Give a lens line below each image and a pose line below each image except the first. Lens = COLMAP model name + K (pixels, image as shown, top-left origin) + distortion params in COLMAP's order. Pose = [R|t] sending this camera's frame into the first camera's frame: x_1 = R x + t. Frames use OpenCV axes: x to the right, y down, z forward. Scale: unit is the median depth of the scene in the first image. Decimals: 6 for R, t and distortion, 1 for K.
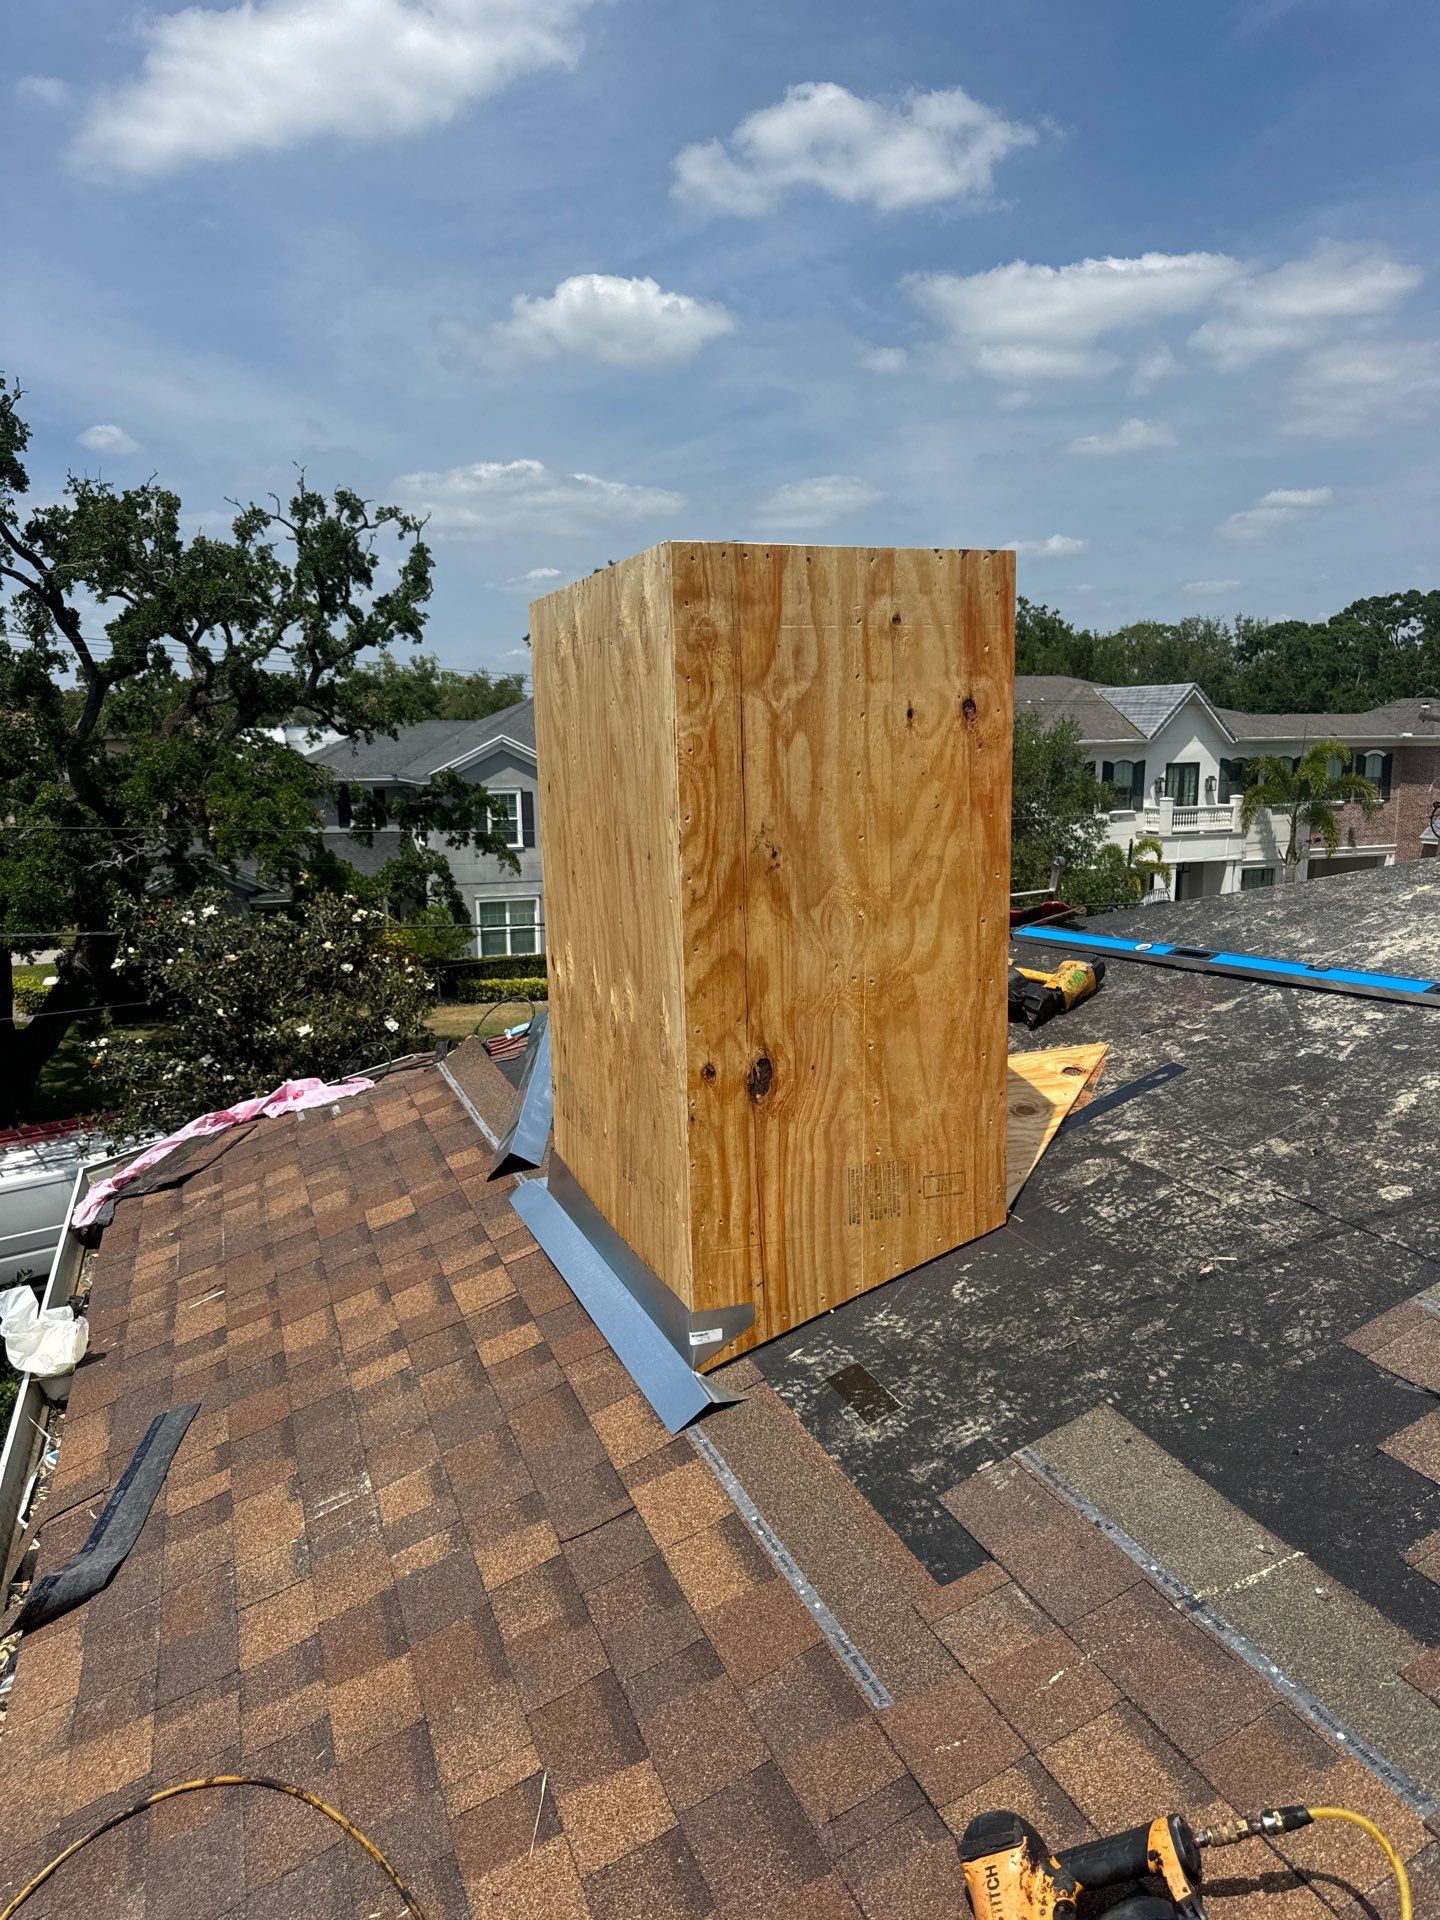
lens RADIAL K [[1390.2, 0, 707.3], [0, 1390.2, 1006.0], [0, 0, 1]] dist [0.036336, -0.021069]
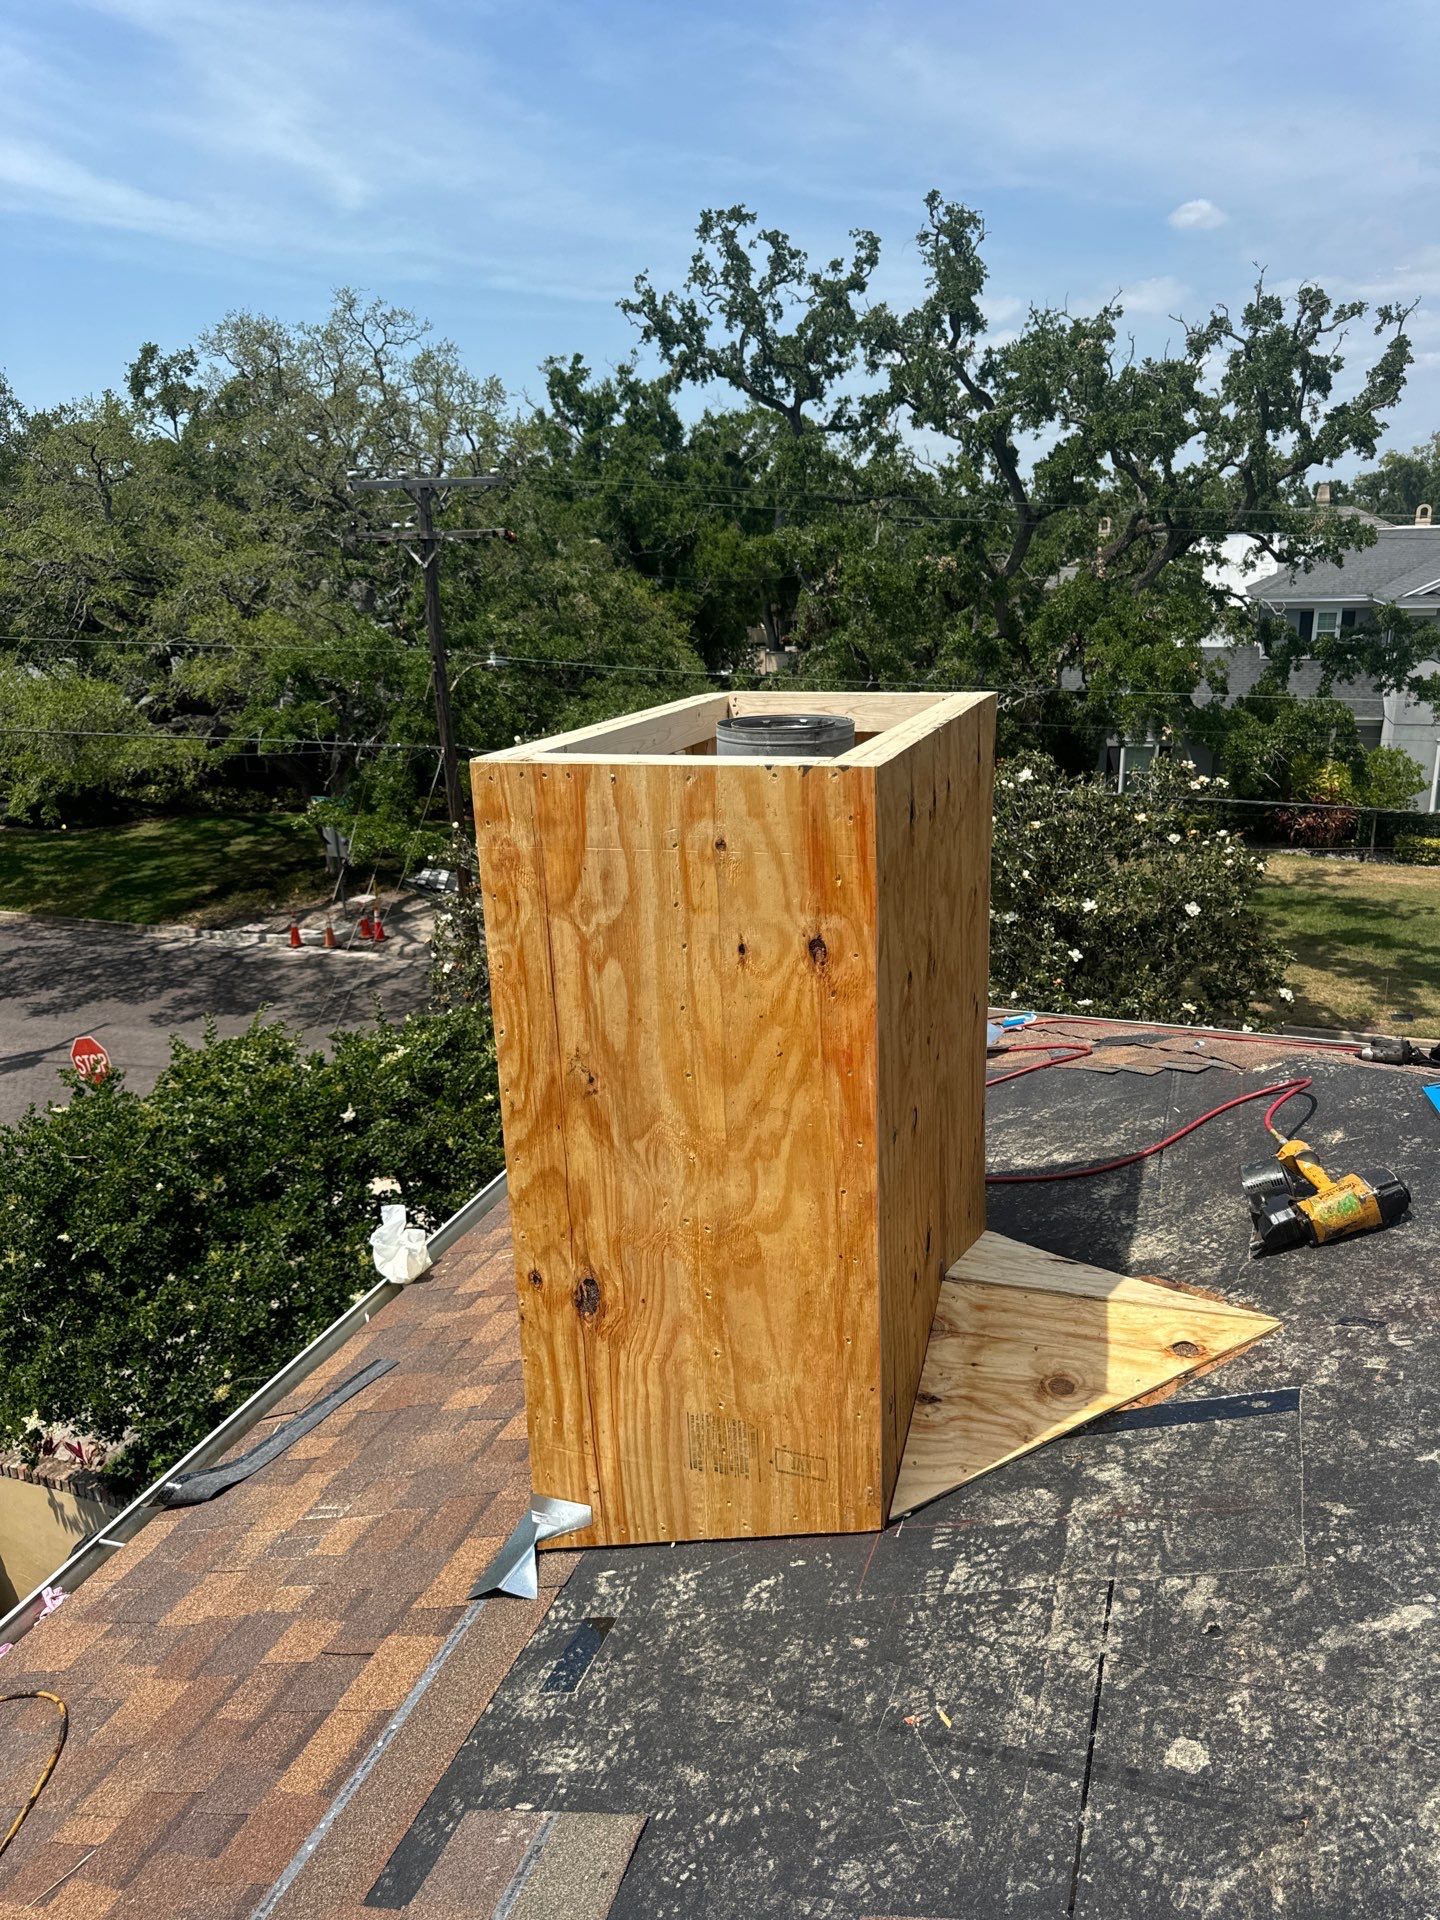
lens RADIAL K [[1390.2, 0, 705.9], [0, 1390.2, 972.8], [0, 0, 1]] dist [0.036336, -0.021069]
pose [[0.761792, 0.175040, -0.623726, 0.083968], [-0.098295, 0.982889, 0.155781, -0.041396], [0.640321, -0.057364, 0.765962, 0.042291]]
